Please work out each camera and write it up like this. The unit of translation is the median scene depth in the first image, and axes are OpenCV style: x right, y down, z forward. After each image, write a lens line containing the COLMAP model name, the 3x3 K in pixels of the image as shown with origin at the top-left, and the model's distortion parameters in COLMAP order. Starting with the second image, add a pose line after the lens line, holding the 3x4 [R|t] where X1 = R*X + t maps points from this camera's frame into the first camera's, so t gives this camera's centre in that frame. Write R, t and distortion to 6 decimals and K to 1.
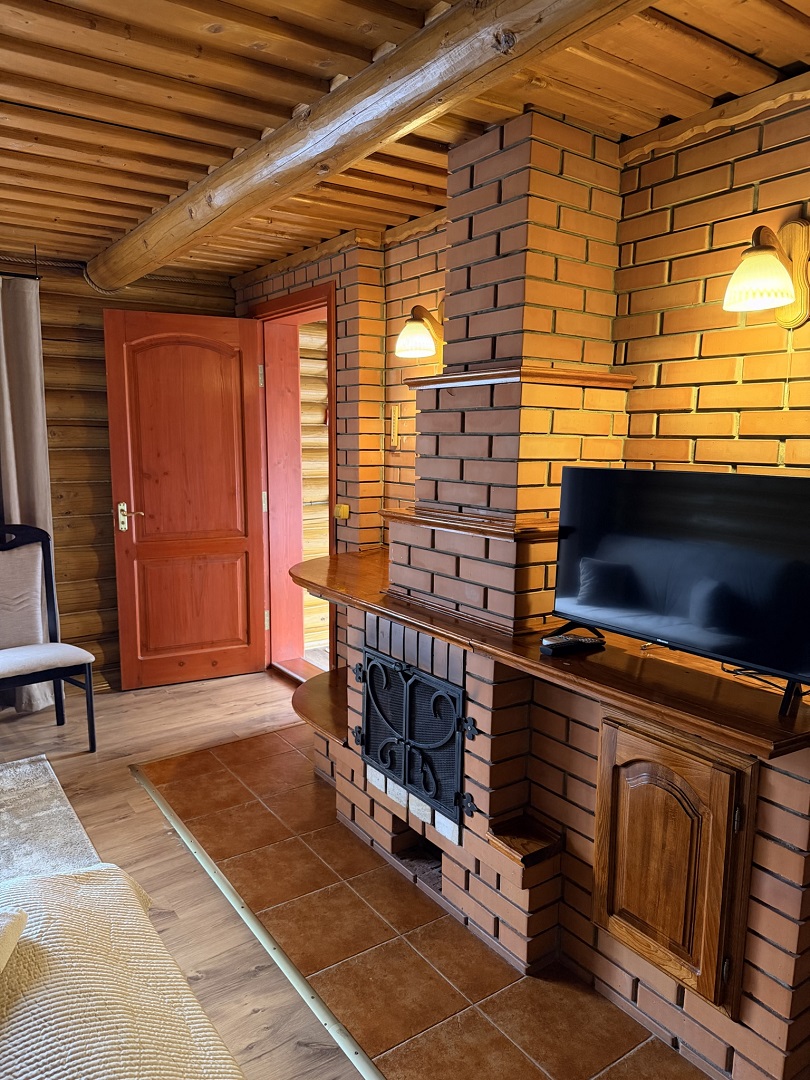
lens RADIAL K [[766.6, 0, 405.0], [0, 766.6, 540.0], [0, 0, 1]] dist [0.094458, -0.145796]
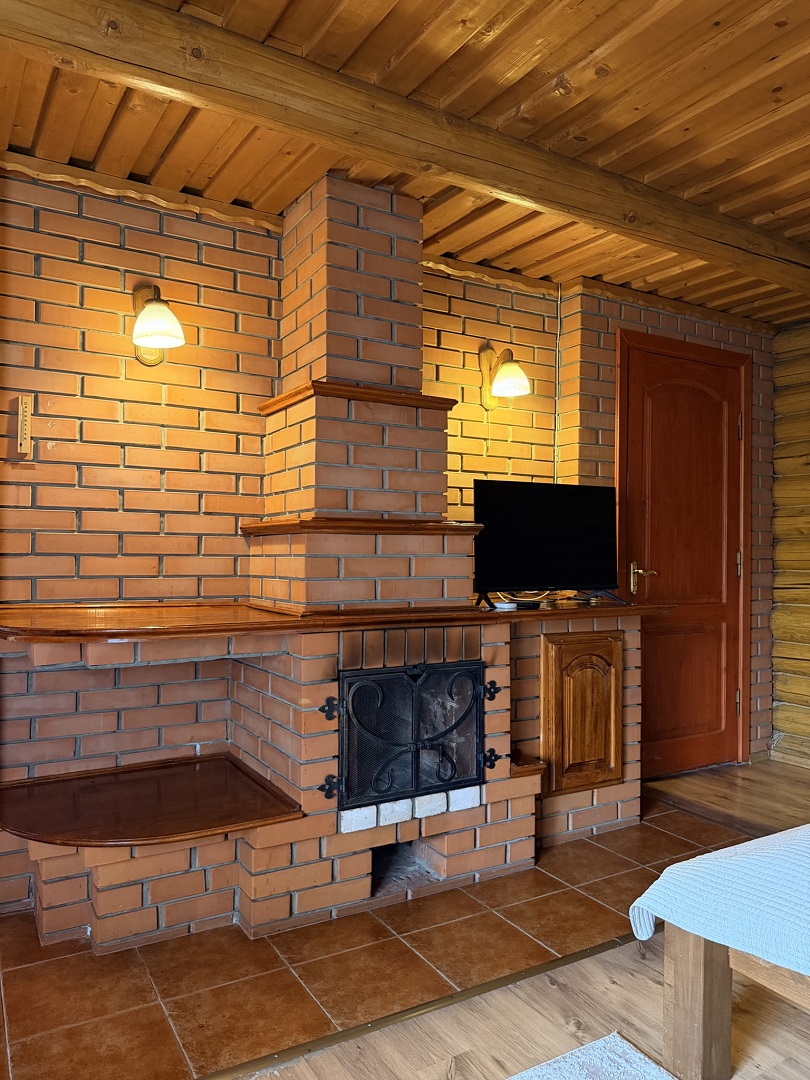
lens RADIAL K [[777.7, 0, 402.5], [0, 777.7, 516.3], [0, 0, 1]] dist [0.100214, -0.153176]
pose [[0.057840, 0.020288, 0.998120, -1.109466], [0.125732, 0.991685, -0.027443, -0.007818], [-0.990377, 0.127083, 0.054808, 1.005767]]
